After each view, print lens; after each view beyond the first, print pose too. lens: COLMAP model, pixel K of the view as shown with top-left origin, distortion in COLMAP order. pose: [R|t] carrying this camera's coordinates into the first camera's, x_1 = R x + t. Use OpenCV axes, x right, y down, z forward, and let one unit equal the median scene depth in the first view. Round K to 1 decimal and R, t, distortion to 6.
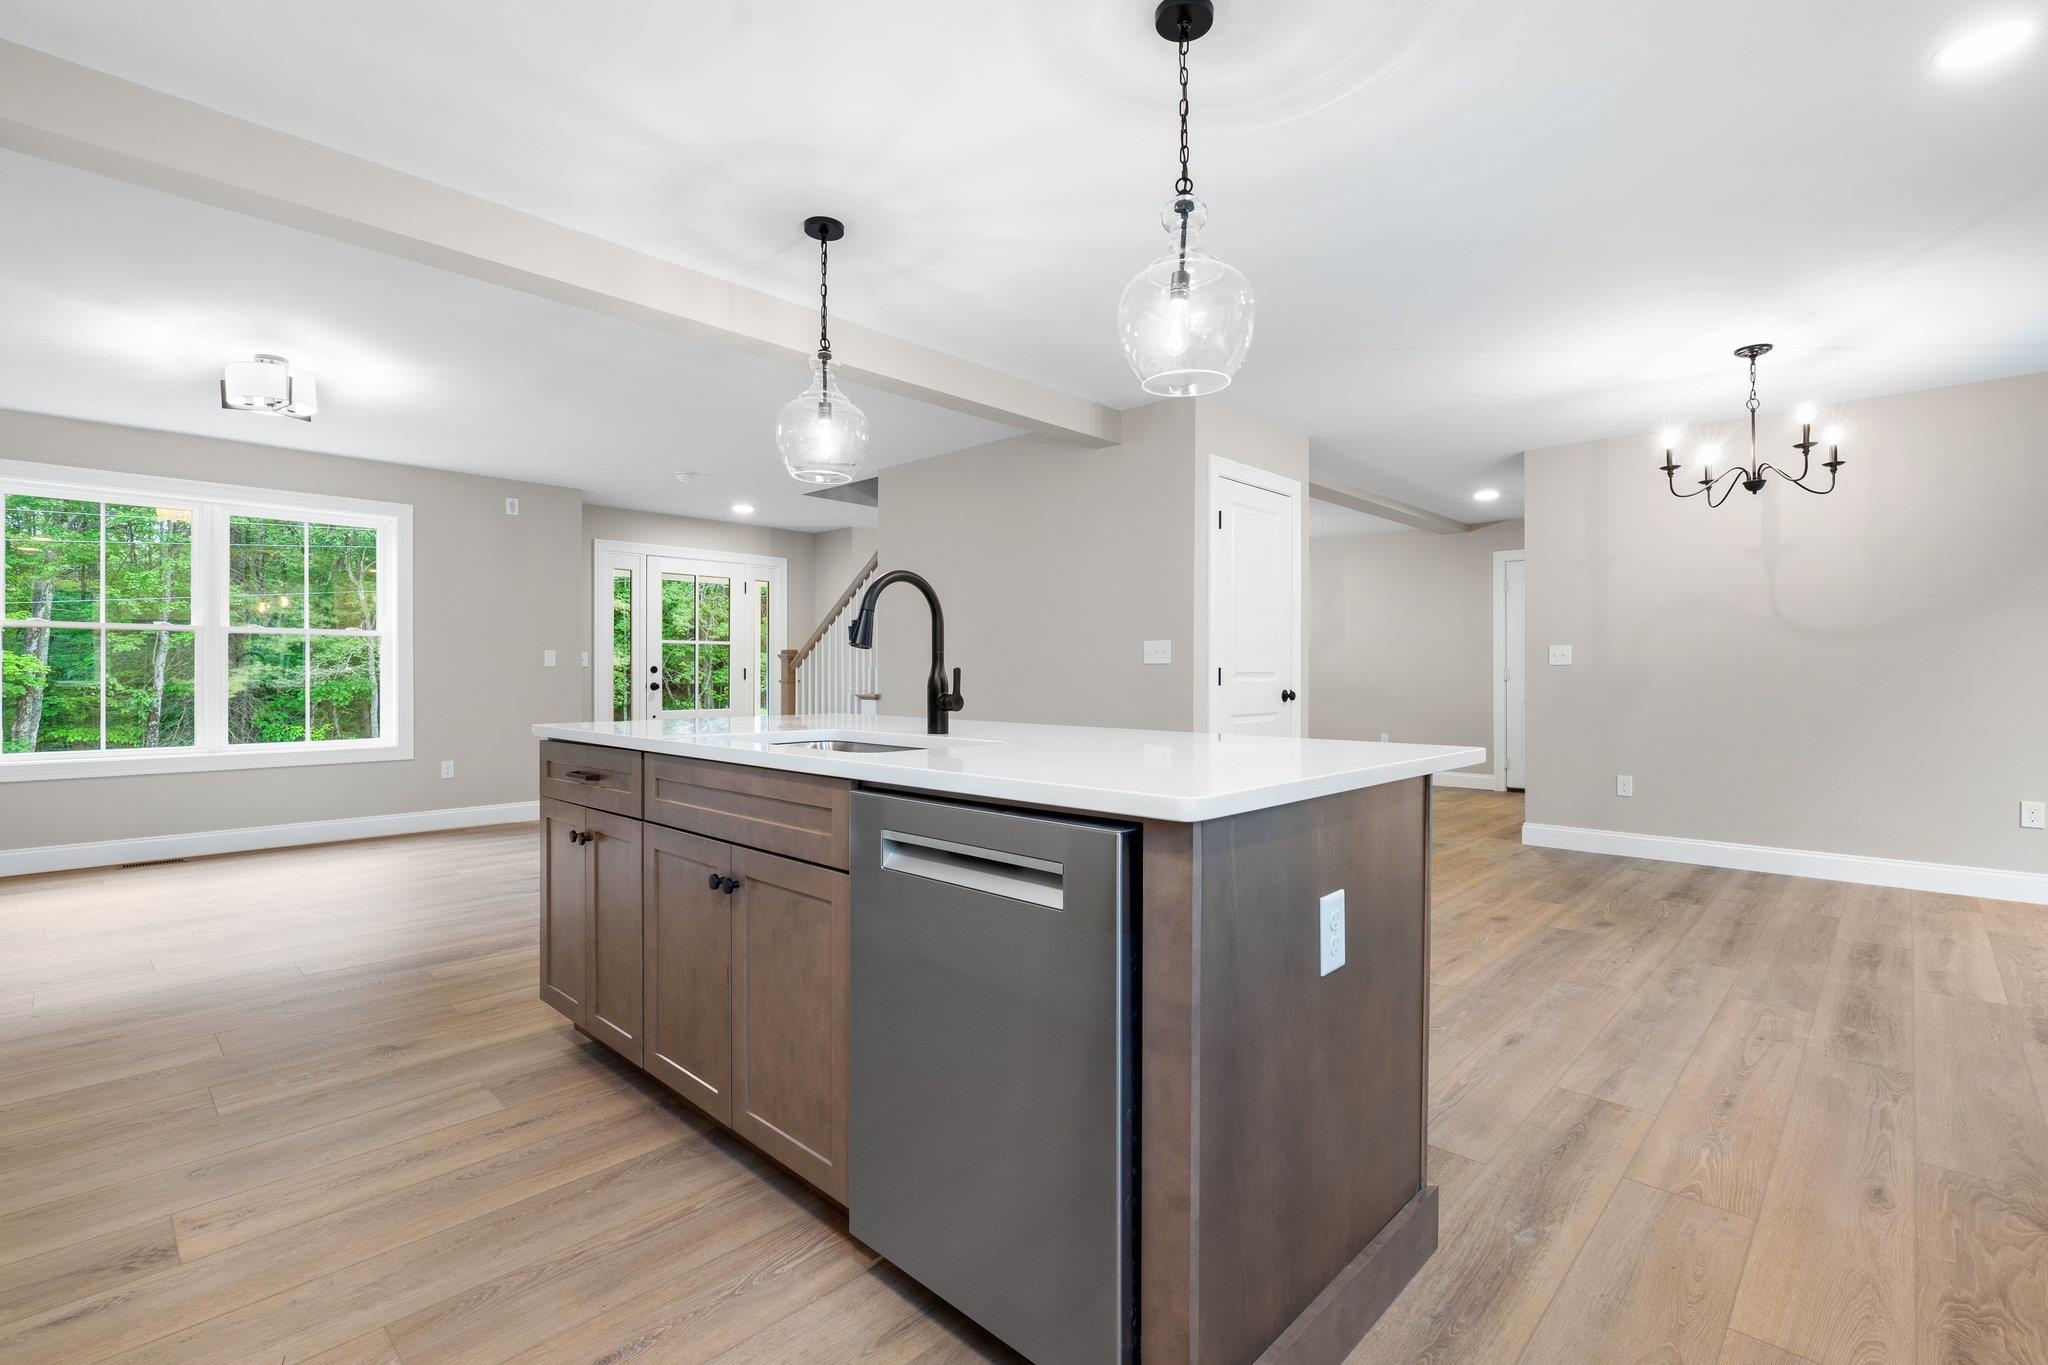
lens RADIAL K [[916.9, 0, 1034.0], [0, 916.9, 671.1], [0, 0, 1]] dist [-0.008684, 0.000759]
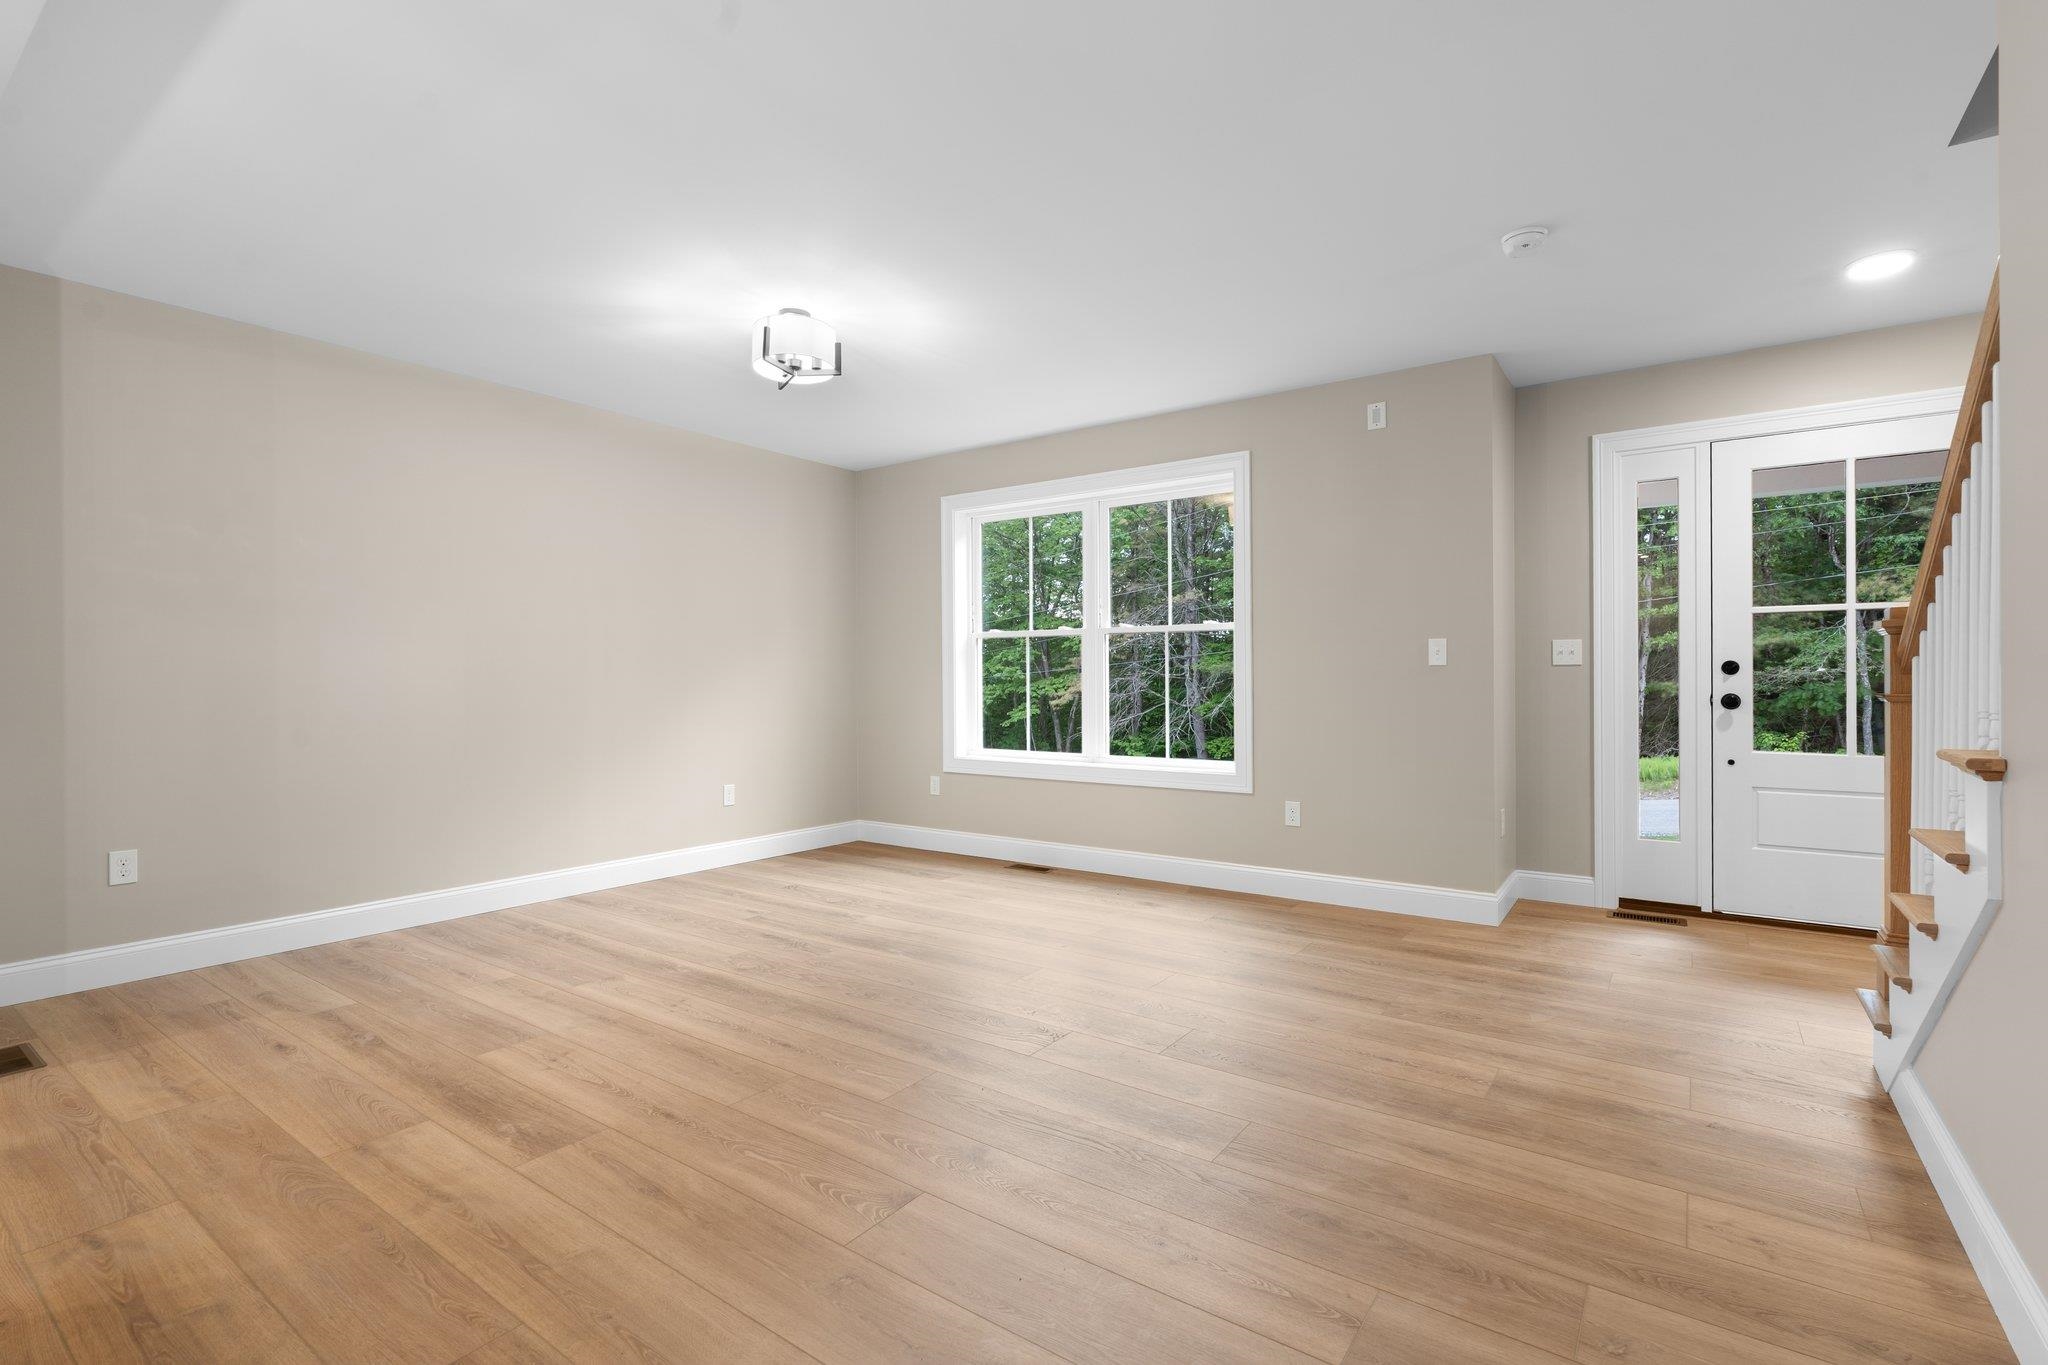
lens RADIAL K [[916.9, 0, 1030.0], [0, 916.9, 694.5], [0, 0, 1]] dist [-0.008684, 0.000759]
pose [[0.137495, 0.015974, -0.990374, 0.080066], [0.007358, 0.999826, 0.017148, 0.004403], [0.990475, -0.009645, 0.137354, 1.707488]]
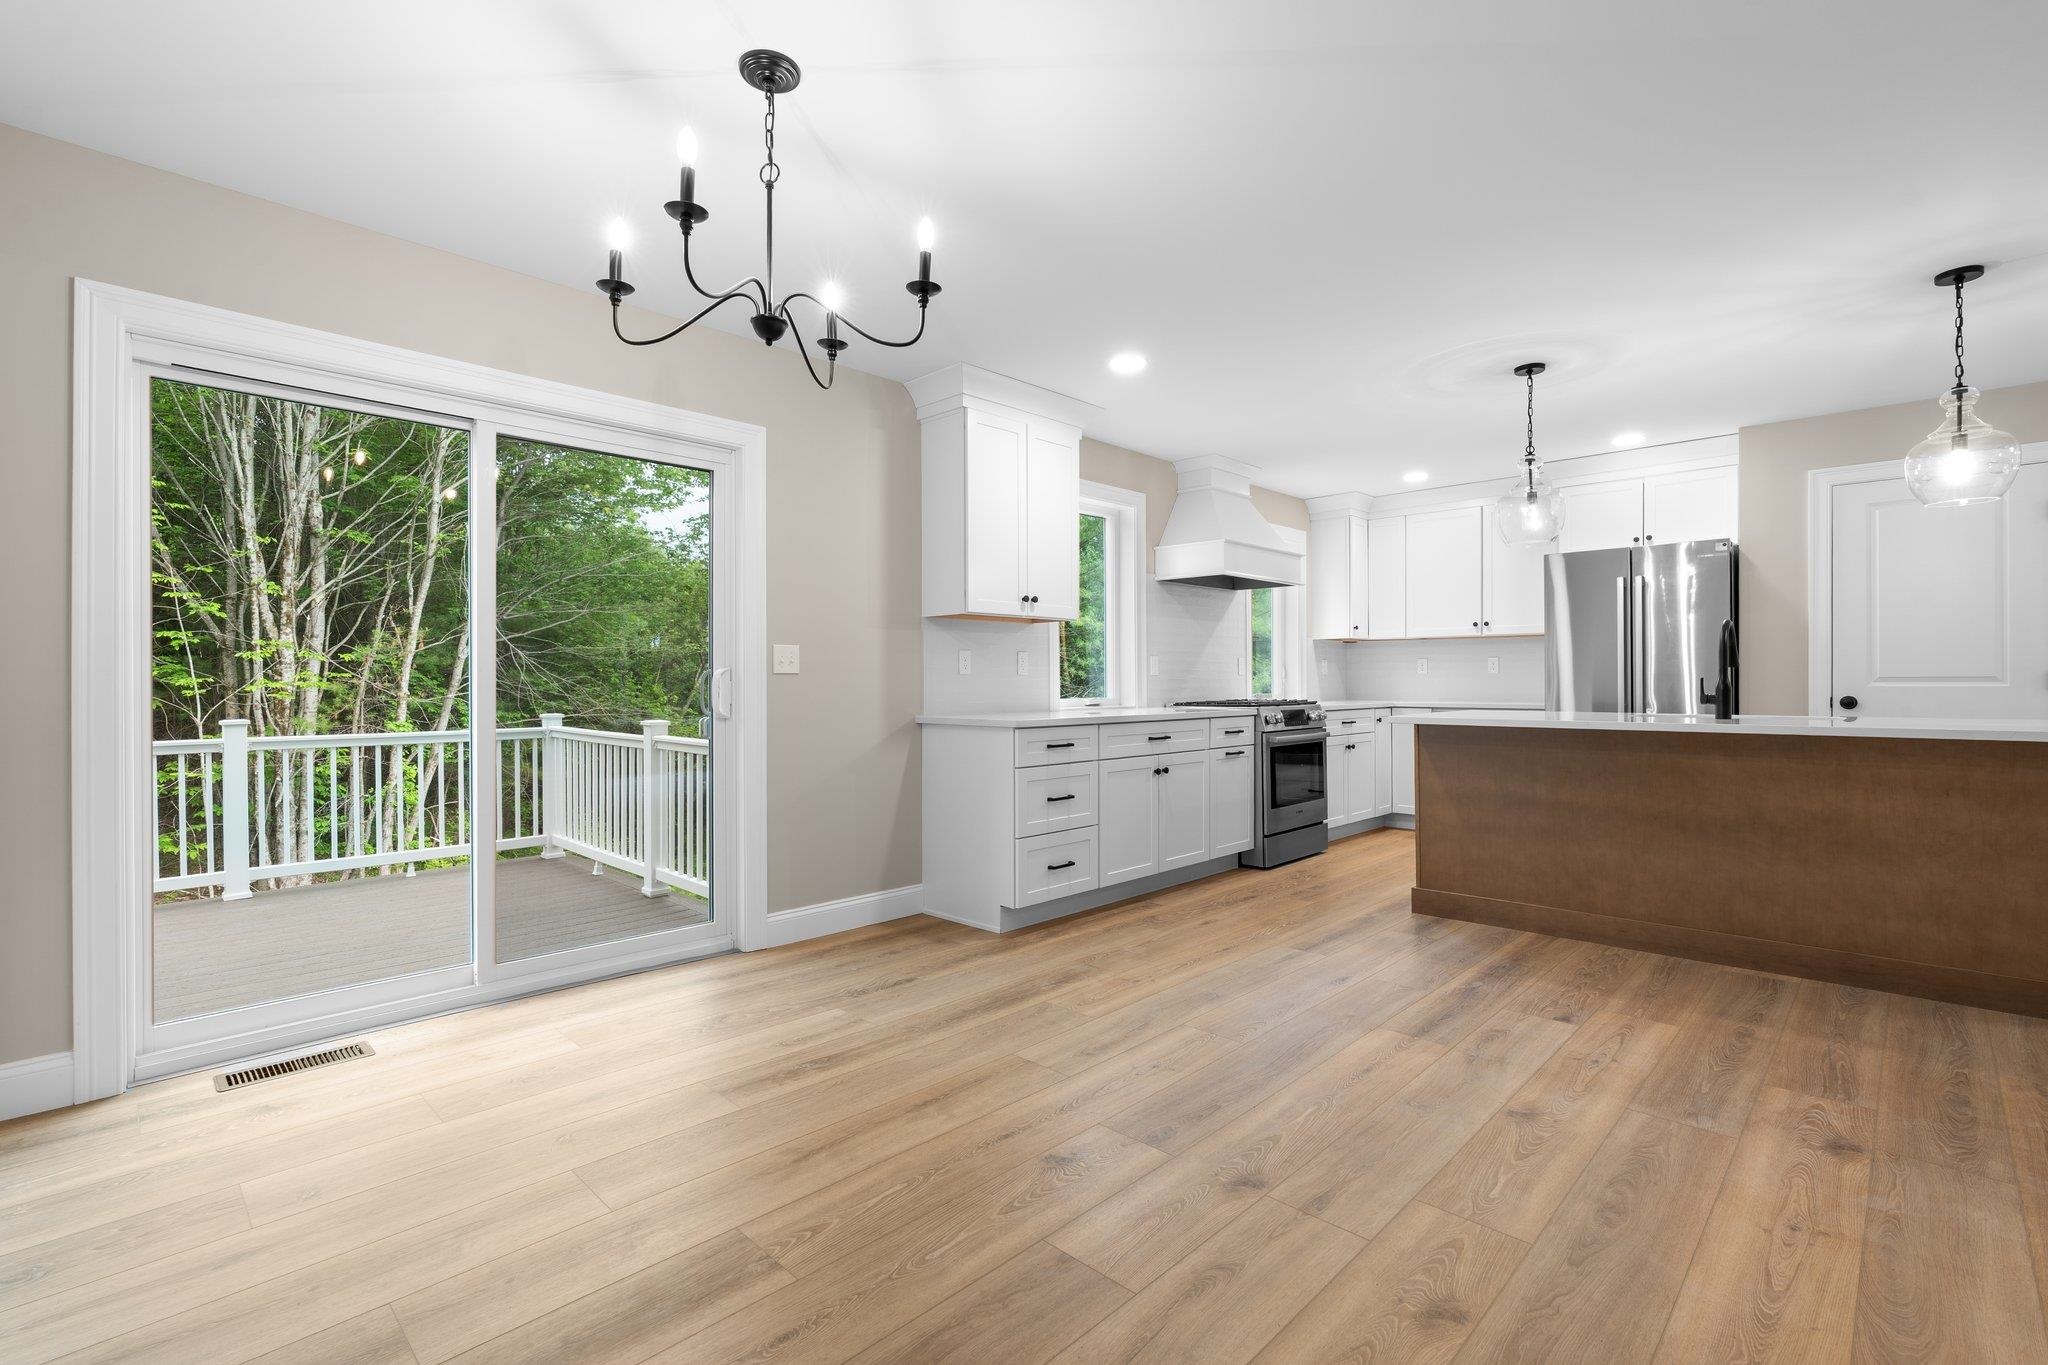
lens RADIAL K [[916.9, 0, 1018.5], [0, 916.9, 692.8], [0, 0, 1]] dist [-0.008684, 0.000759]
pose [[-0.999738, 0.004866, 0.022351, 0.958779], [0.005097, 0.999934, 0.010309, -0.000004], [-0.022299, 0.010420, -0.999697, 2.311280]]
